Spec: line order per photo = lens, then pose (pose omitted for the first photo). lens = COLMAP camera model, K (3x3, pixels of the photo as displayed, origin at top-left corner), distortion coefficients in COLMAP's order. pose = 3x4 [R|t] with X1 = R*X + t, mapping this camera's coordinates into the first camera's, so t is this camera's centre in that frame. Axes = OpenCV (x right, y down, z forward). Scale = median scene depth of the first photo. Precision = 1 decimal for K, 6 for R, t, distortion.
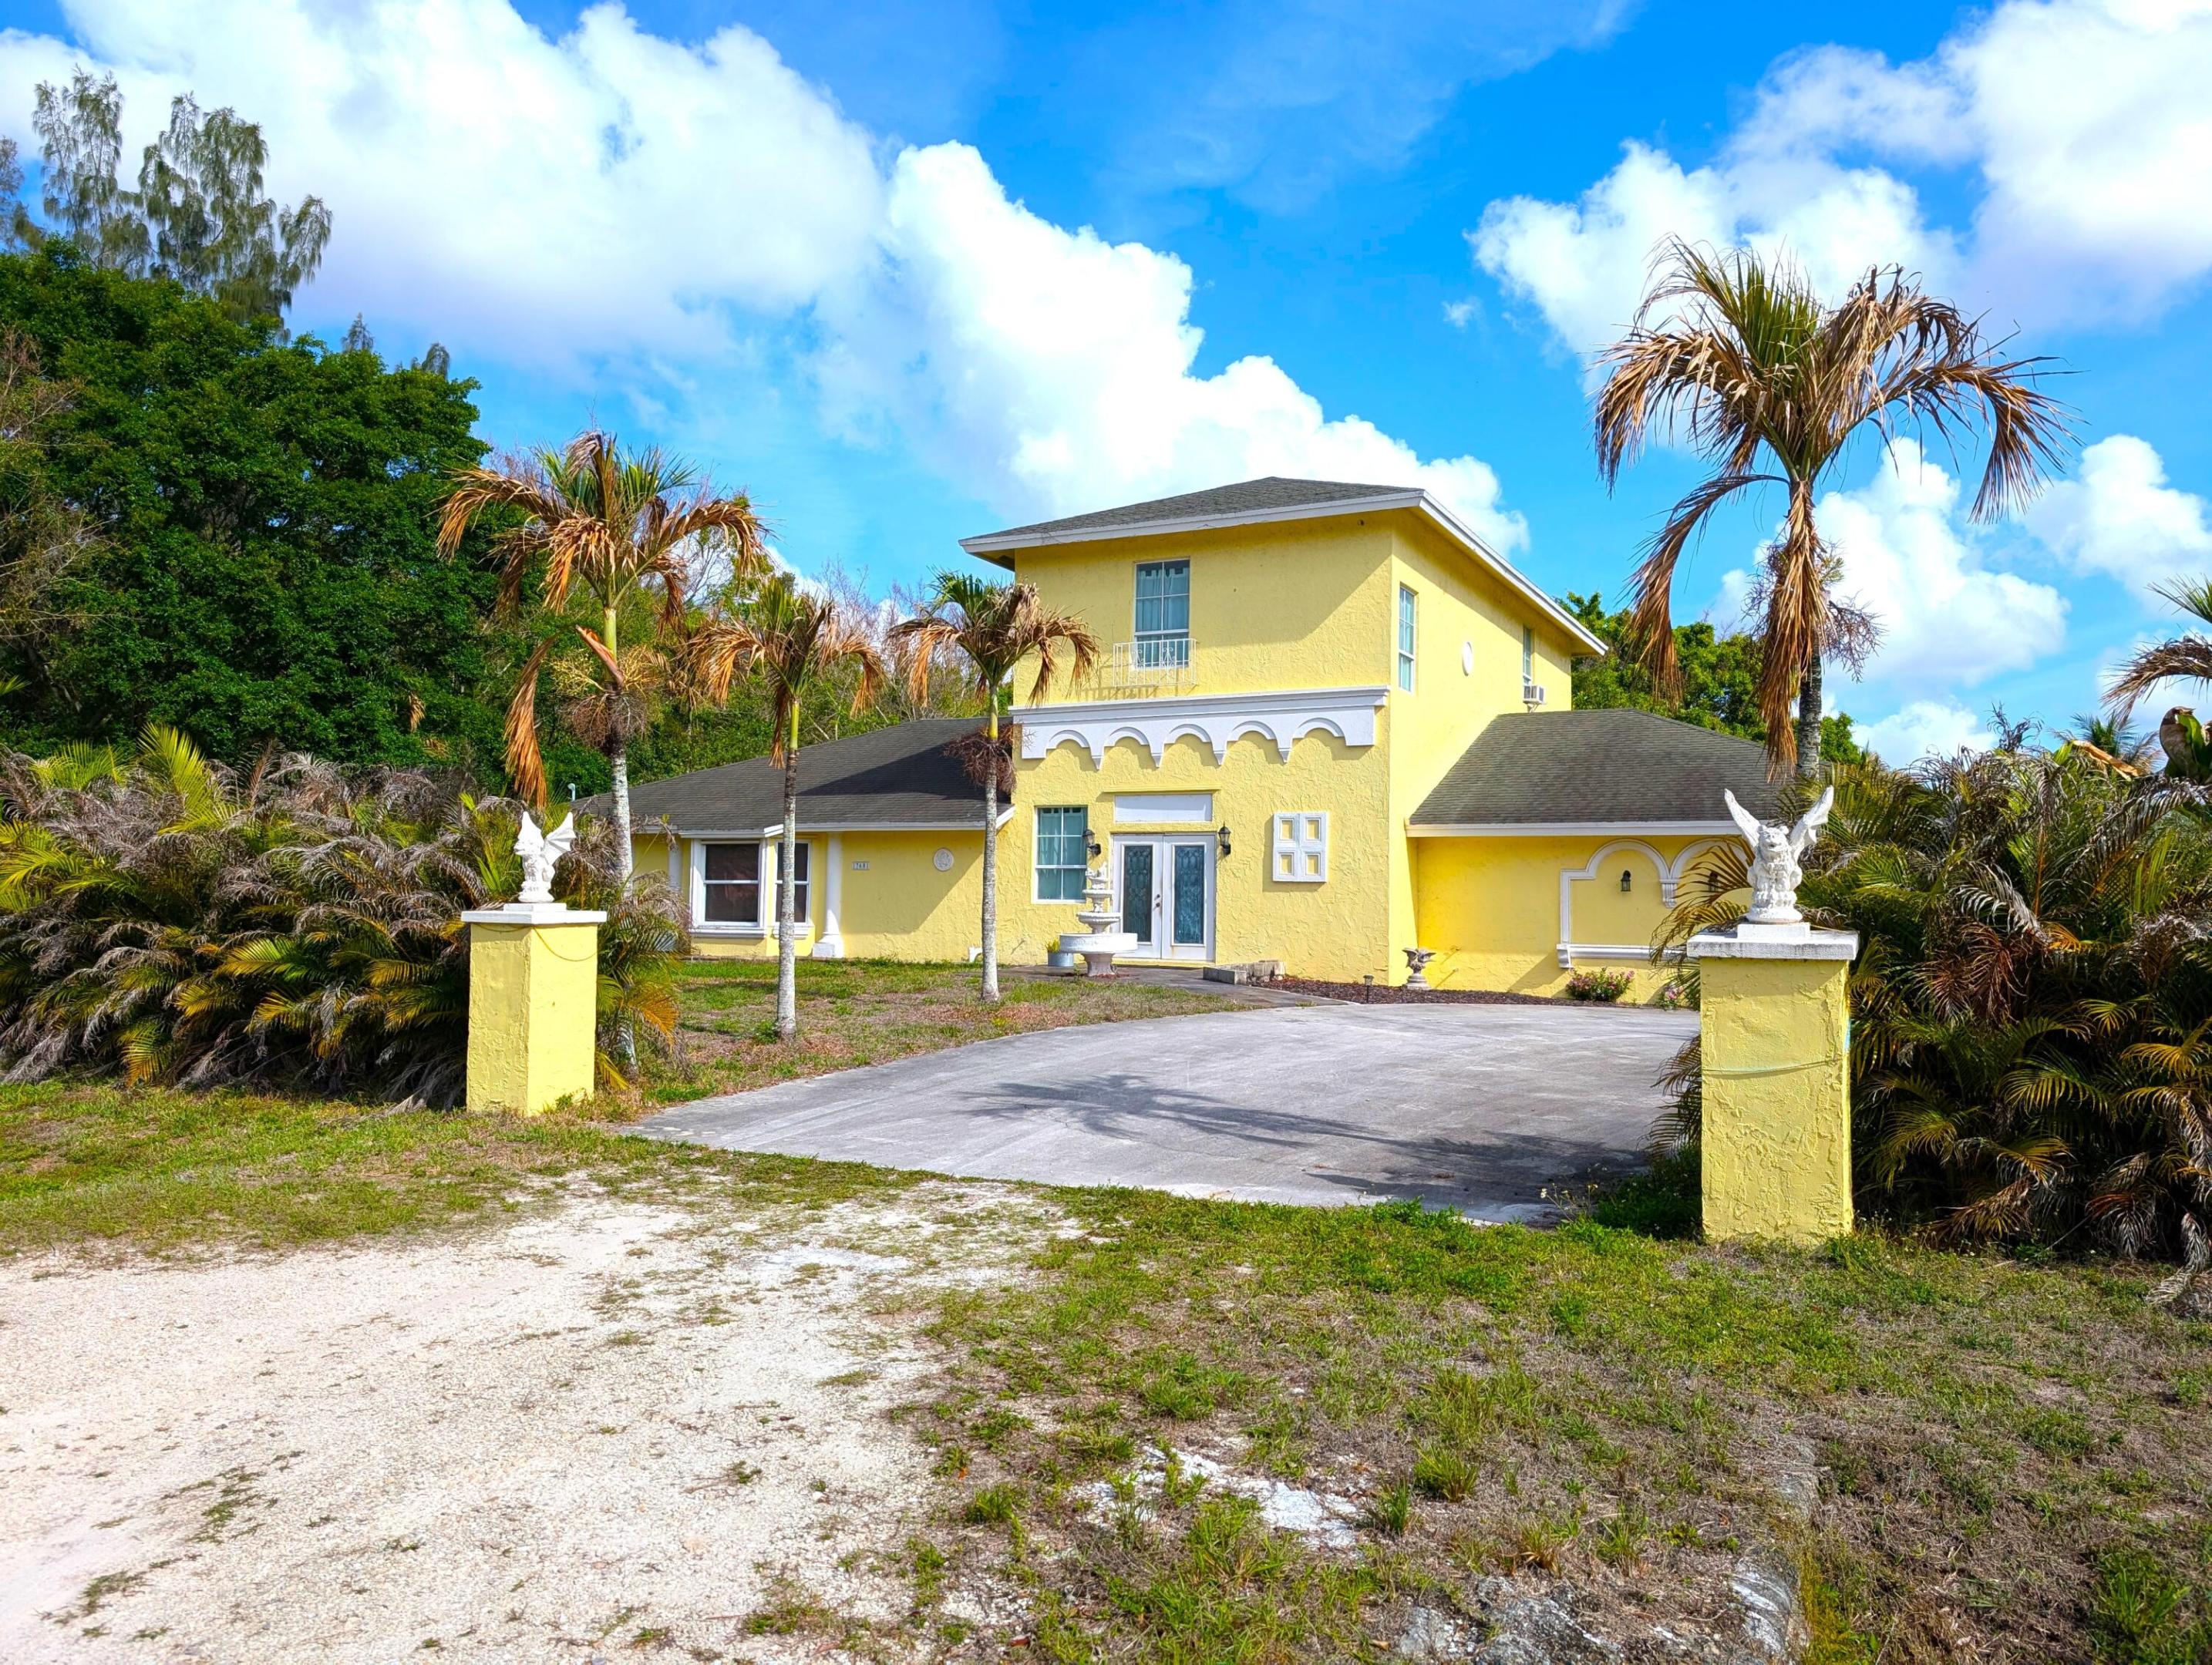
lens RADIAL K [[1543.5, 0, 1108.9], [0, 1543.5, 826.5], [0, 0, 1]] dist [0.010290, -0.001609]
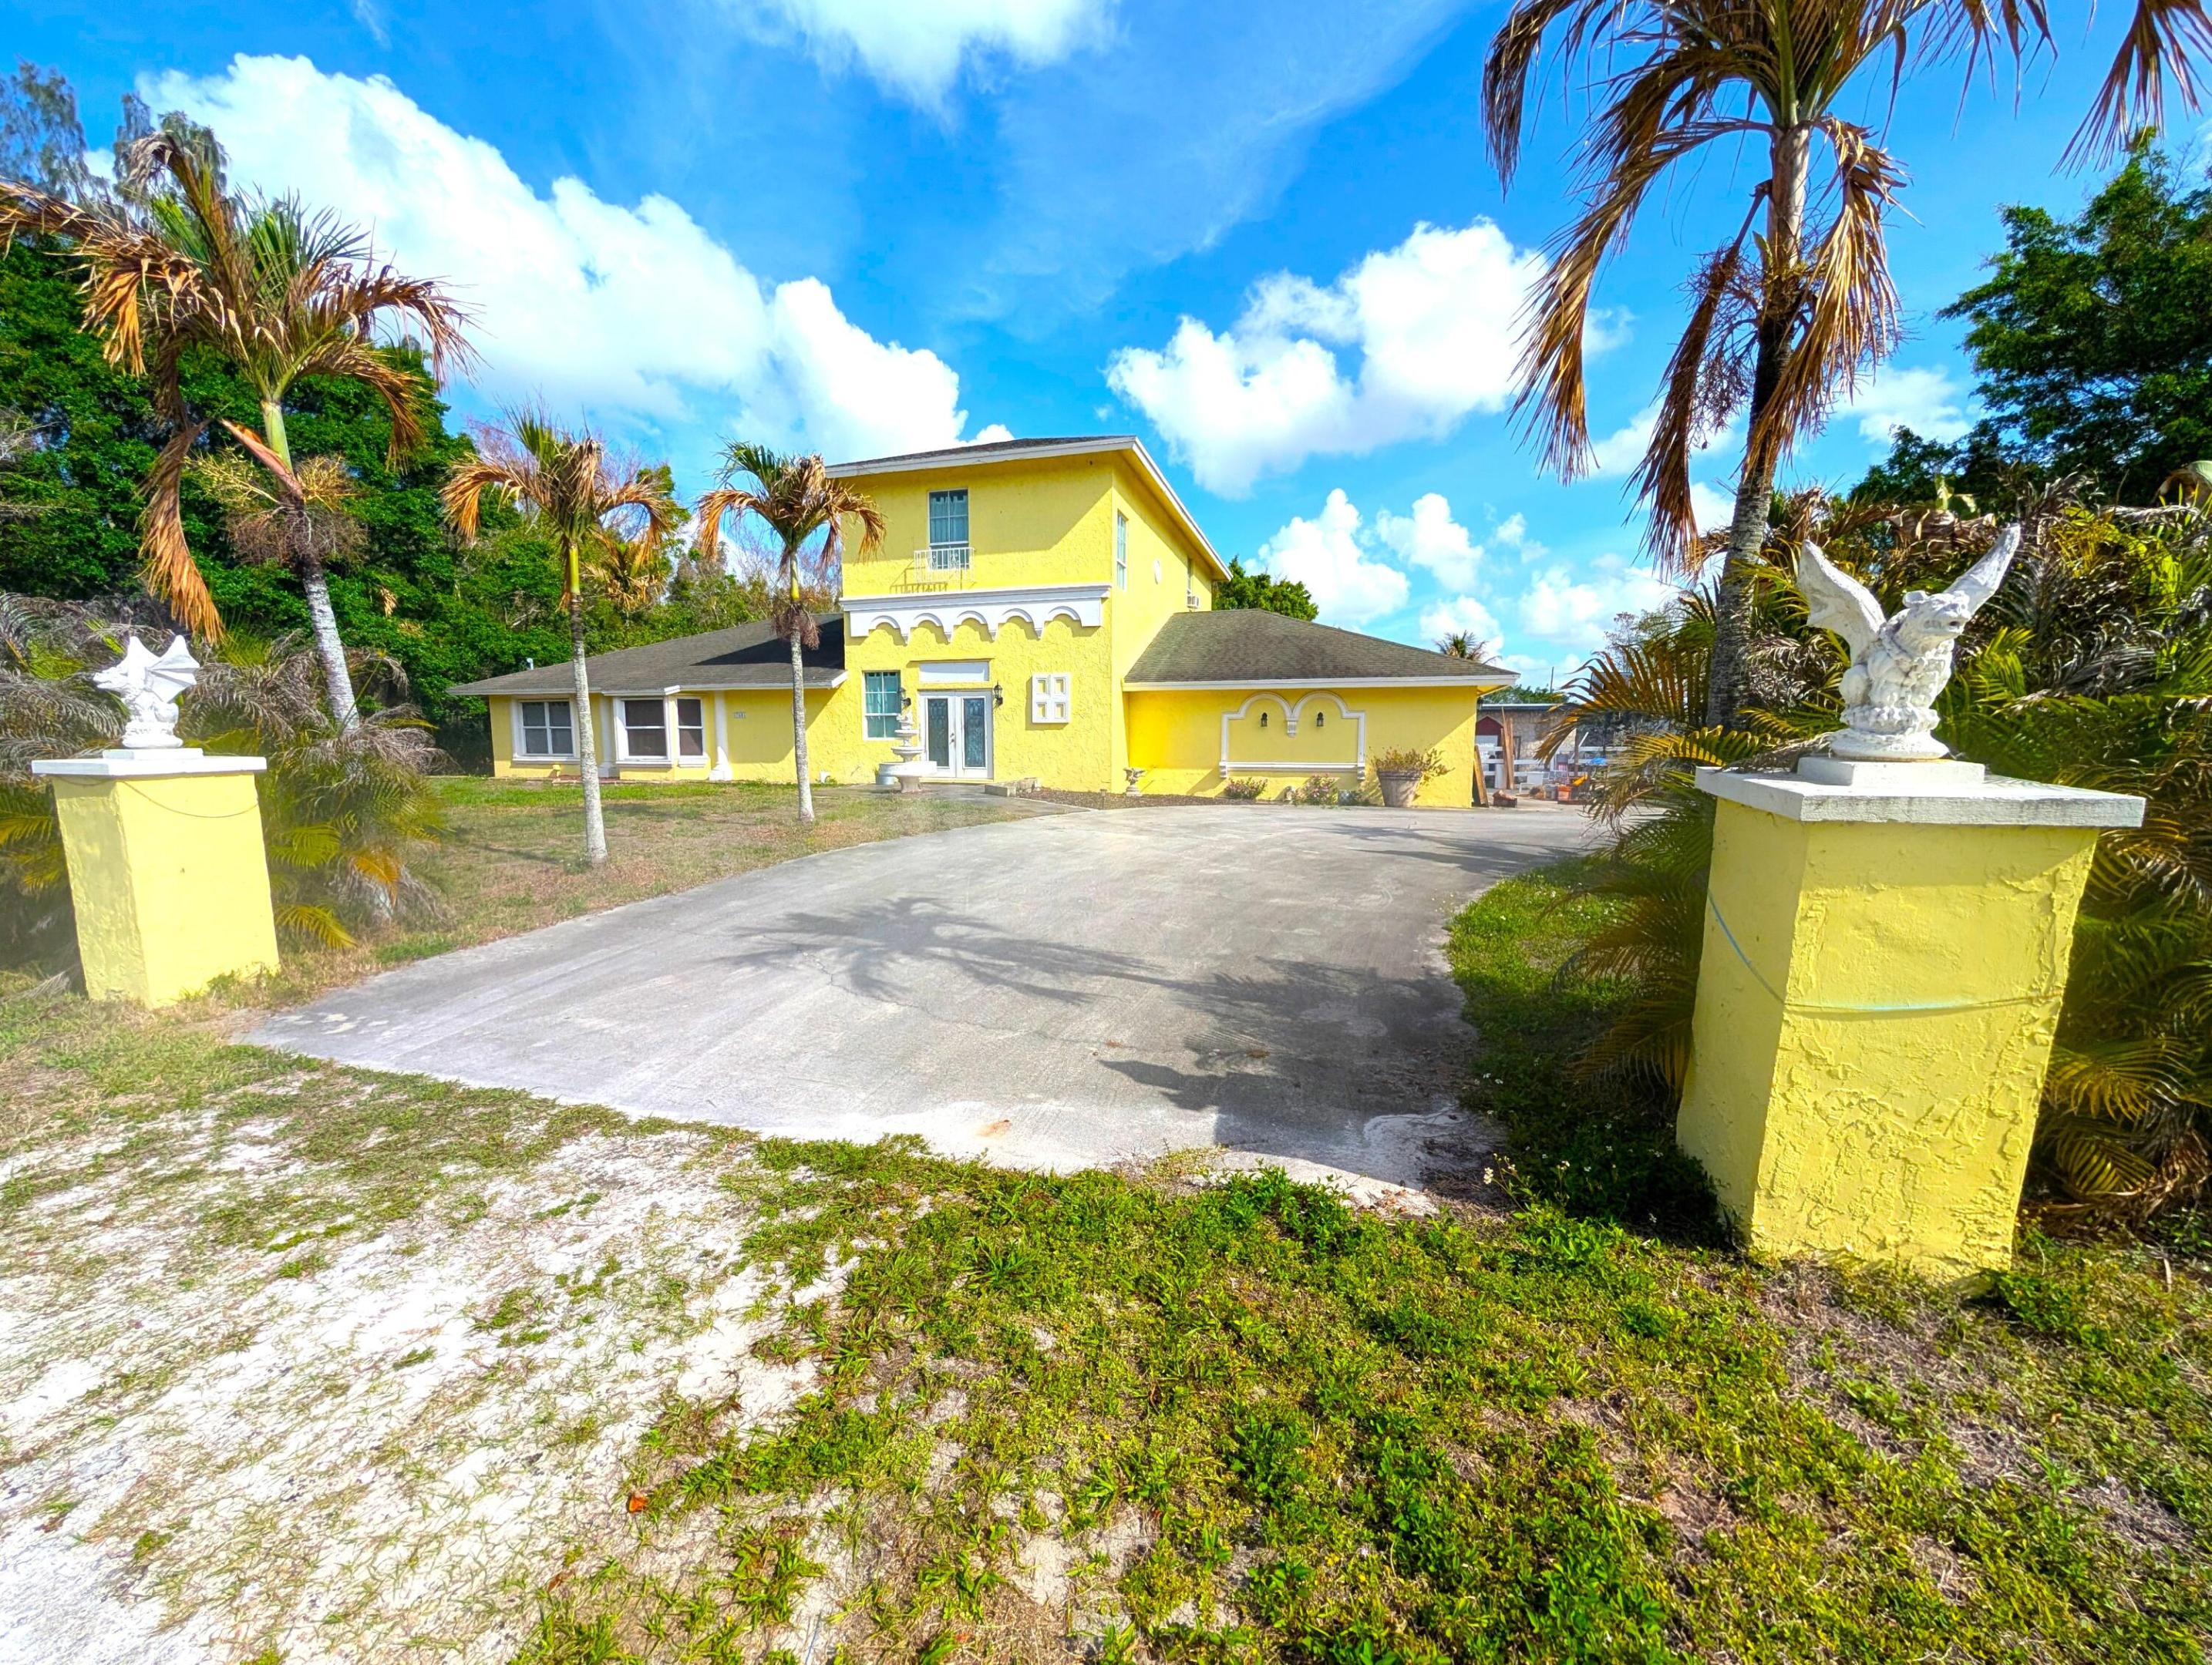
lens RADIAL K [[780.0, 0, 1103.9], [0, 780.0, 834.6], [0, 0, 1]] dist [0.000706, -0.000217]
pose [[0.979005, -0.037352, 0.200382, 0.021369], [0.002370, 0.985086, 0.172047, 0.013097], [-0.203820, -0.167960, 0.964493, 0.261328]]
